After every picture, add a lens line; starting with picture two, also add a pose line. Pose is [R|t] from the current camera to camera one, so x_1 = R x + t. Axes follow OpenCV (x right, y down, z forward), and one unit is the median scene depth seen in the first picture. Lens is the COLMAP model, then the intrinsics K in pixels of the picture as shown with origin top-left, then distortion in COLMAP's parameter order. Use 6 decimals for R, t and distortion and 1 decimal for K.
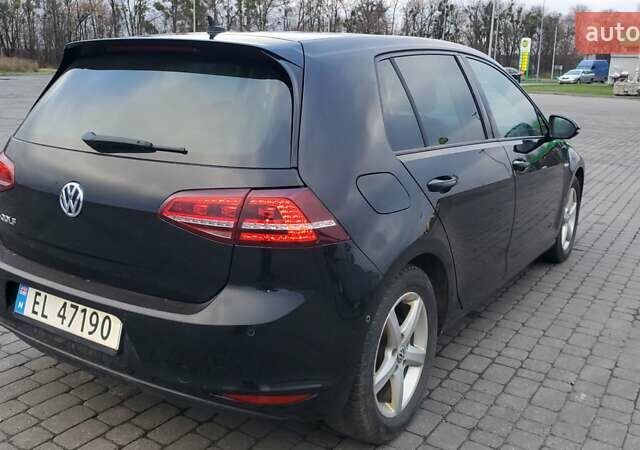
lens RADIAL K [[614.8, 0, 328.8], [0, 614.8, 222.3], [0, 0, 1]] dist [0.123991, -0.258603]
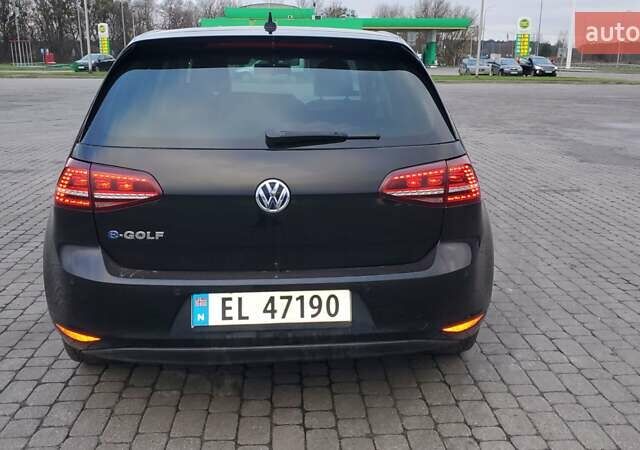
lens RADIAL K [[613.7, 0, 333.1], [0, 613.7, 216.4], [0, 0, 1]] dist [0.160977, -0.390995]
pose [[0.807508, -0.171755, 0.564296, -0.908454], [0.158902, 0.984643, 0.072308, -0.061023], [-0.568050, 0.031279, 0.822400, 0.102733]]
